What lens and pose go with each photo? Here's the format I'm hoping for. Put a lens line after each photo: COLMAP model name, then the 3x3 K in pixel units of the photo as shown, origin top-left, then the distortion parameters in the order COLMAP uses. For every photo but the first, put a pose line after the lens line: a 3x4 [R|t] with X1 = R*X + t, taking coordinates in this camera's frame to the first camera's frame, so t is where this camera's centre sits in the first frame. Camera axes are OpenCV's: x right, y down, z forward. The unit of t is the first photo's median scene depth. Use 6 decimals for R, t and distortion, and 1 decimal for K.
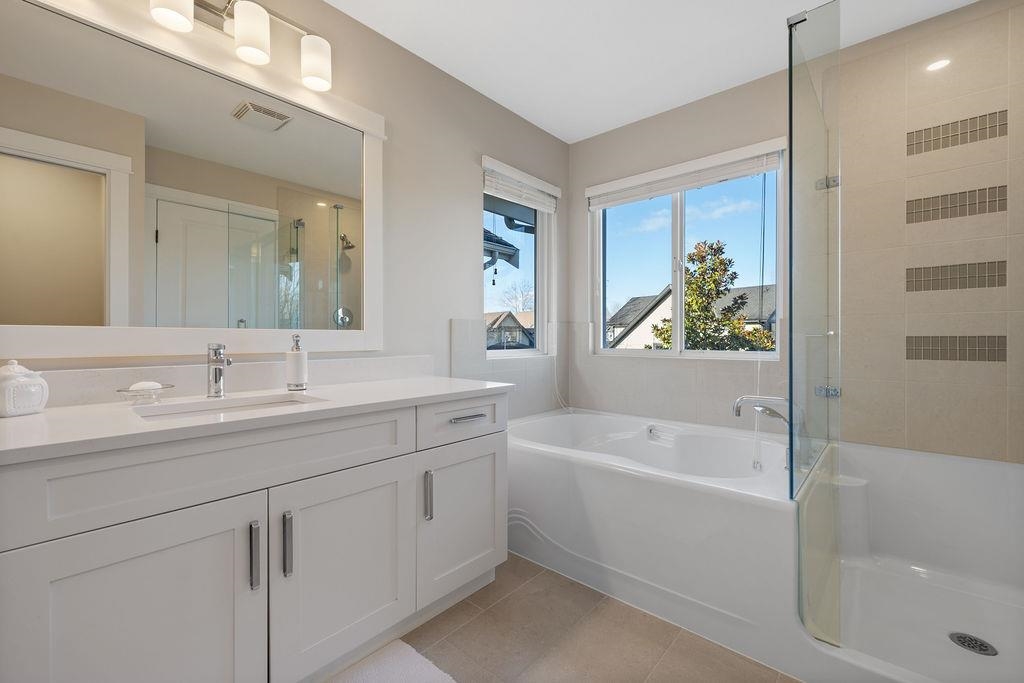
lens RADIAL K [[436.8, 0, 513.1], [0, 436.8, 341.7], [0, 0, 1]] dist [-0.002074, -0.001006]
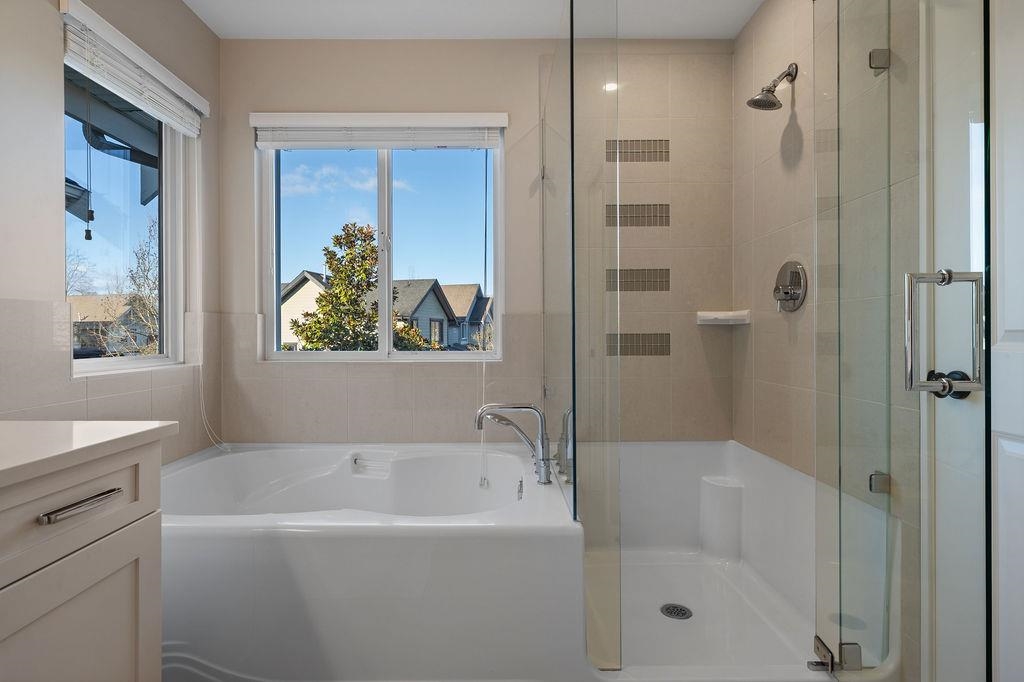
lens RADIAL K [[524.1, 0, 509.6], [0, 524.1, 337.5], [0, 0, 1]] dist [0.010383, -0.005166]
pose [[0.747430, -0.004421, 0.664326, -0.074155], [0.008859, 0.999955, -0.003312, -0.001132], [-0.664281, 0.008360, 0.747436, 0.140270]]
